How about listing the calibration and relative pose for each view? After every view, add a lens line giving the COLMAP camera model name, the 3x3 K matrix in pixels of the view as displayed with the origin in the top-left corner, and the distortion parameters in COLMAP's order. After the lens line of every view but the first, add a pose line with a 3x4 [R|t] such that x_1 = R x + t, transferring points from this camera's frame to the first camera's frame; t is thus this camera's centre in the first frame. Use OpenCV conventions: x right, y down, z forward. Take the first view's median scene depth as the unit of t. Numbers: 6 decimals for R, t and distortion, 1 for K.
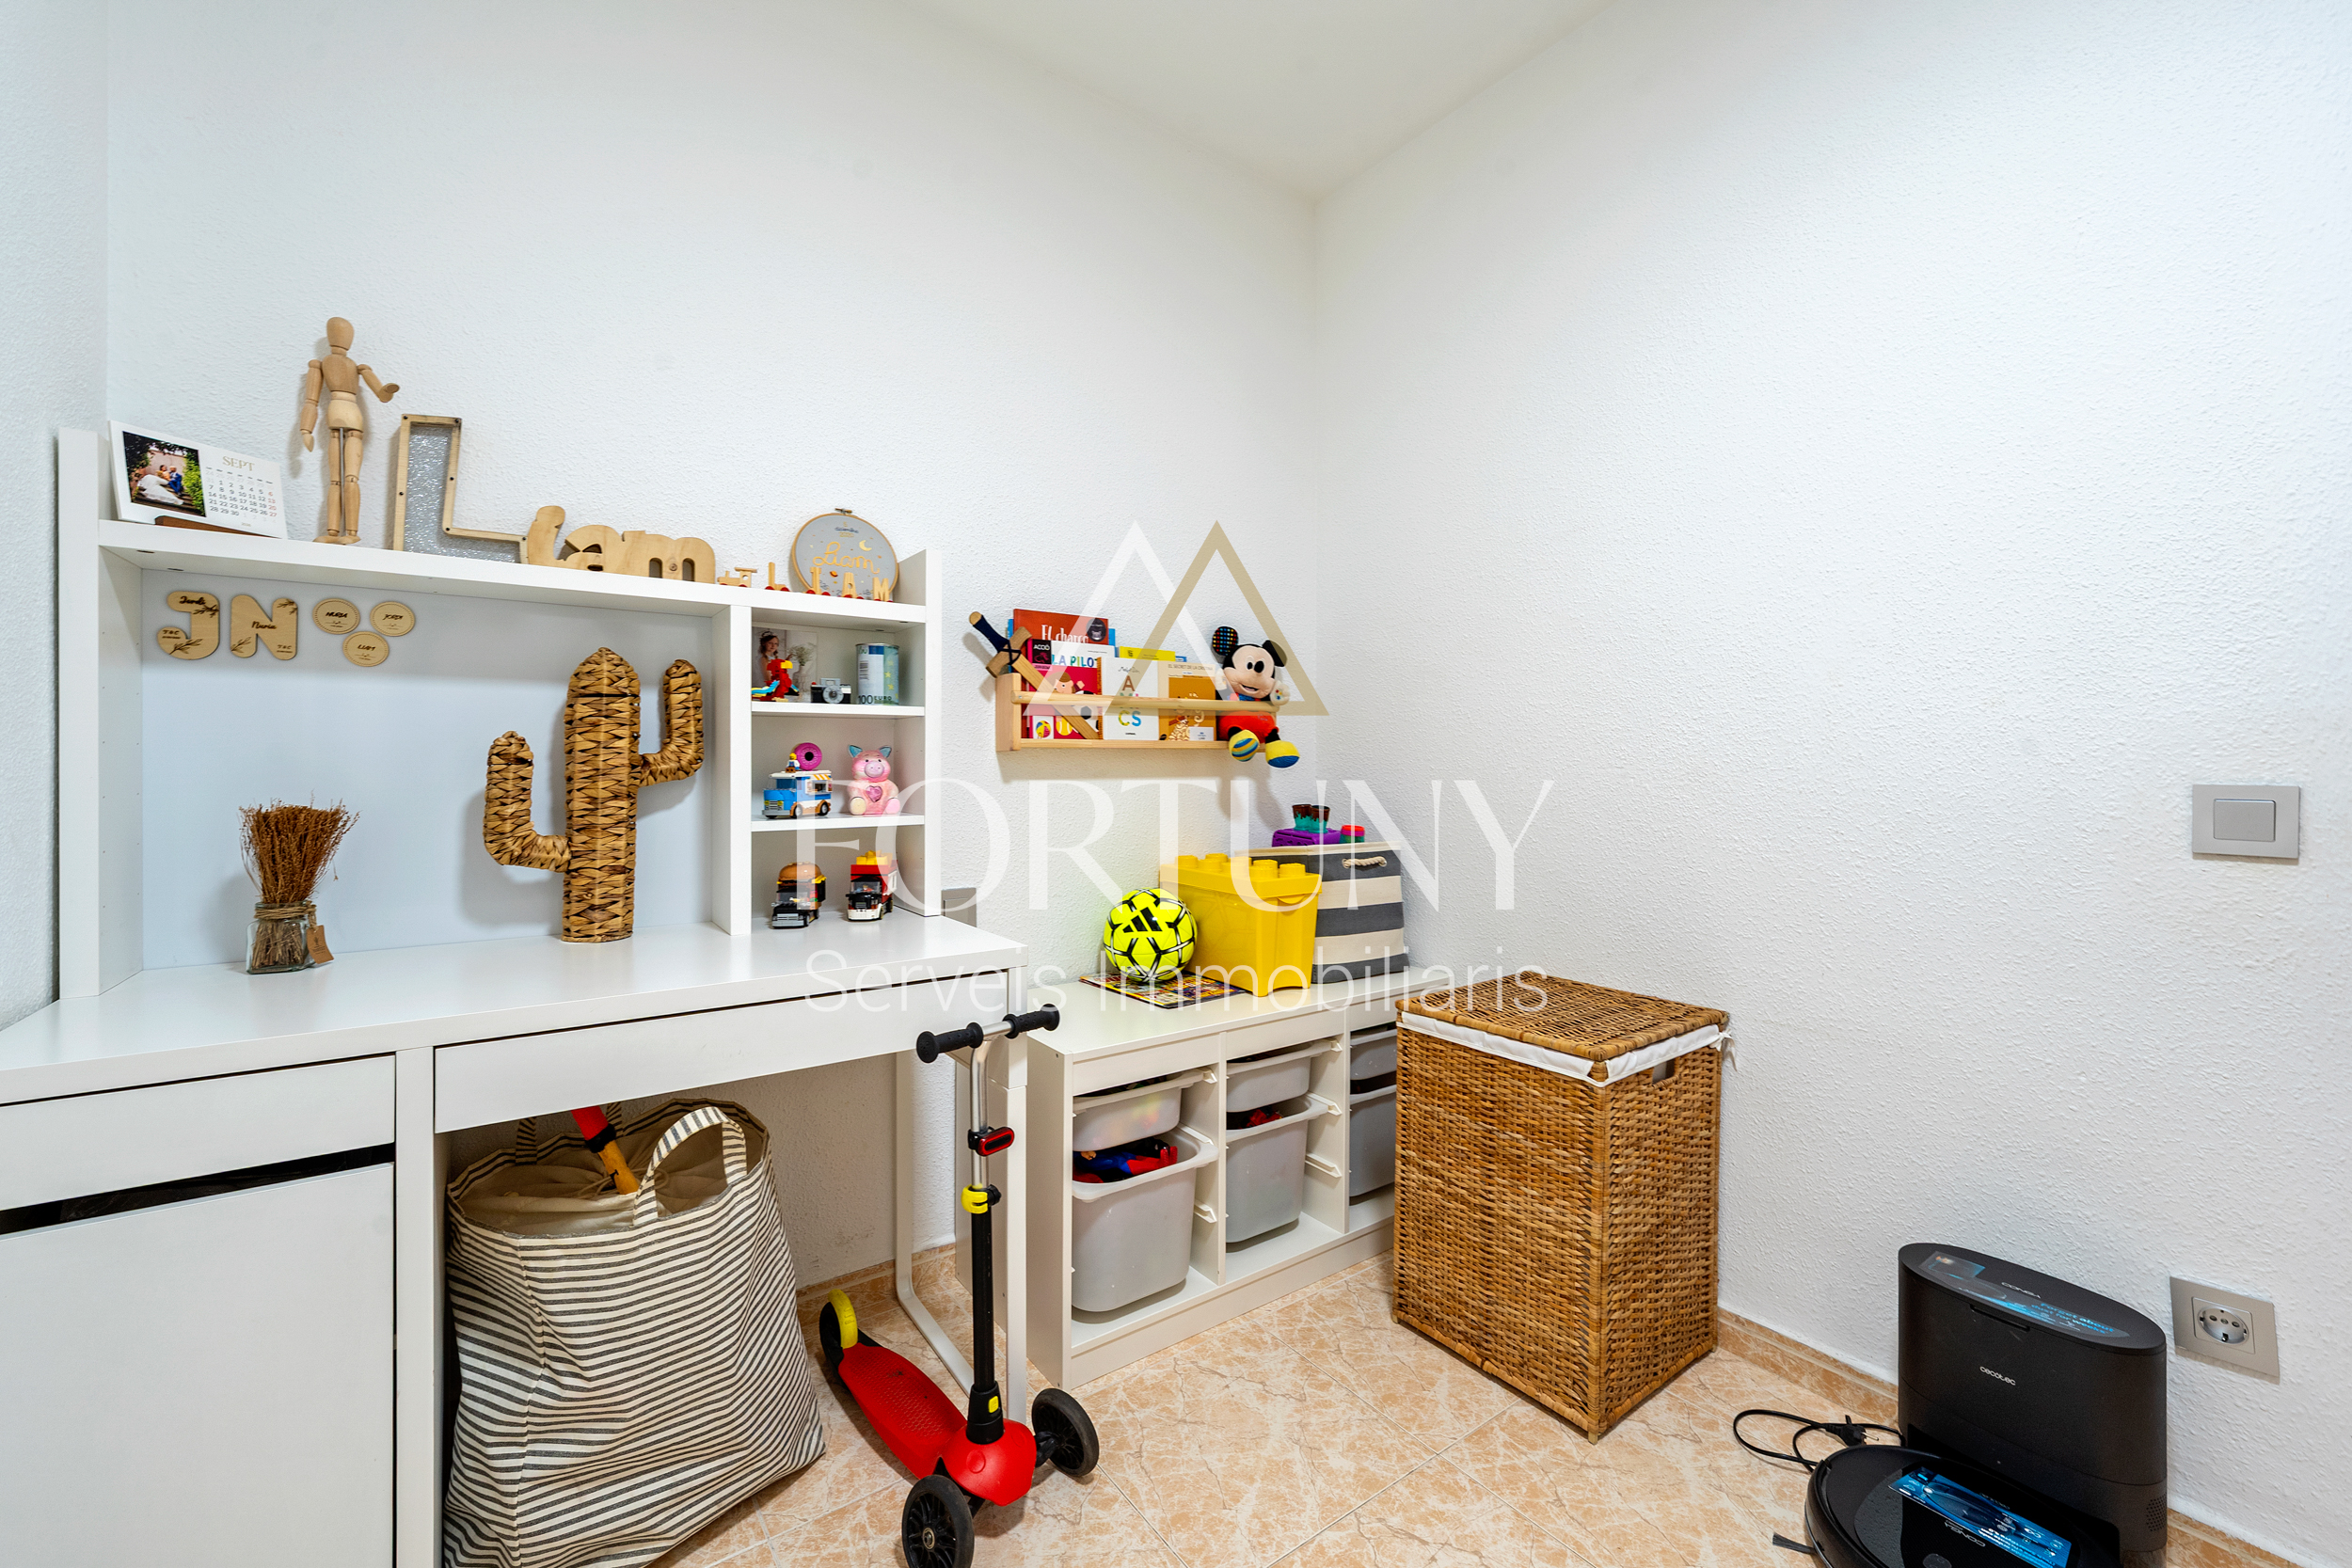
lens RADIAL K [[932.3, 0, 1178.4], [0, 932.3, 779.2], [0, 0, 1]] dist [-0.004651, 0.000491]
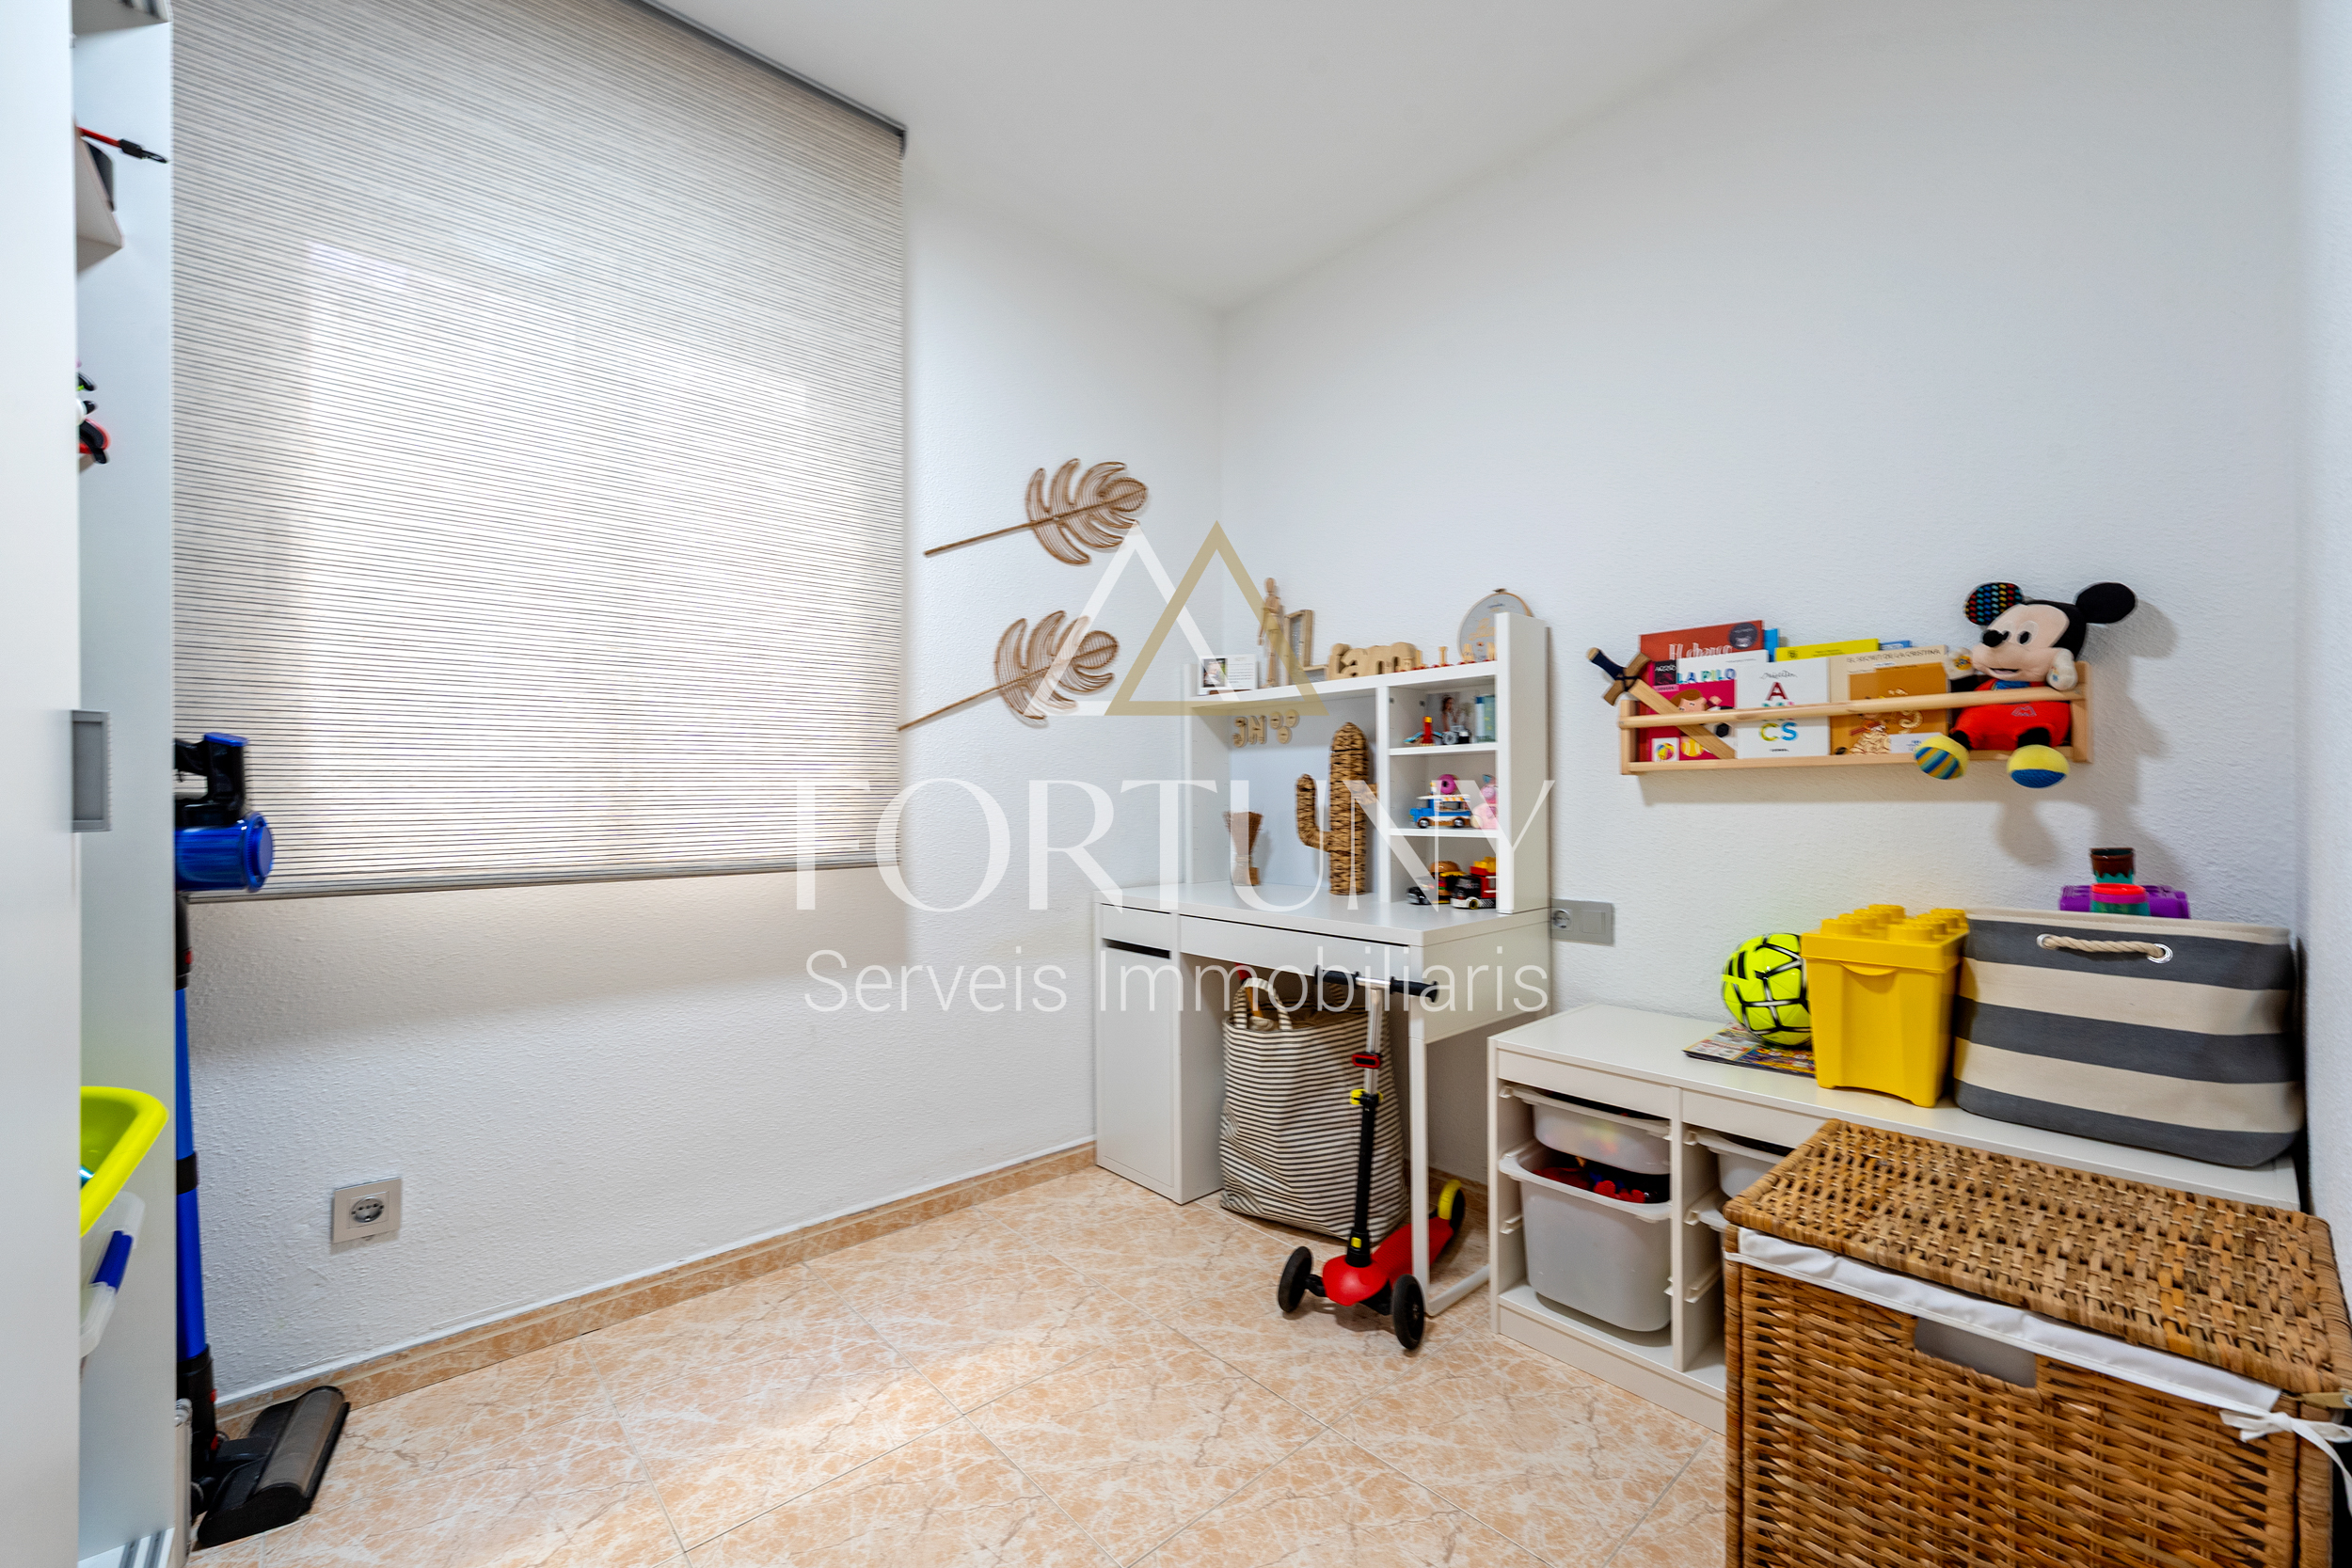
lens RADIAL K [[971.6, 0, 1179.8], [0, 971.6, 793.7], [0, 0, 1]] dist [-0.002776, -0.000183]
pose [[0.091098, -0.002341, -0.995839, 0.840398], [-0.004815, 0.999985, -0.002791, -0.003989], [0.995830, 0.005049, 0.091085, 0.403734]]
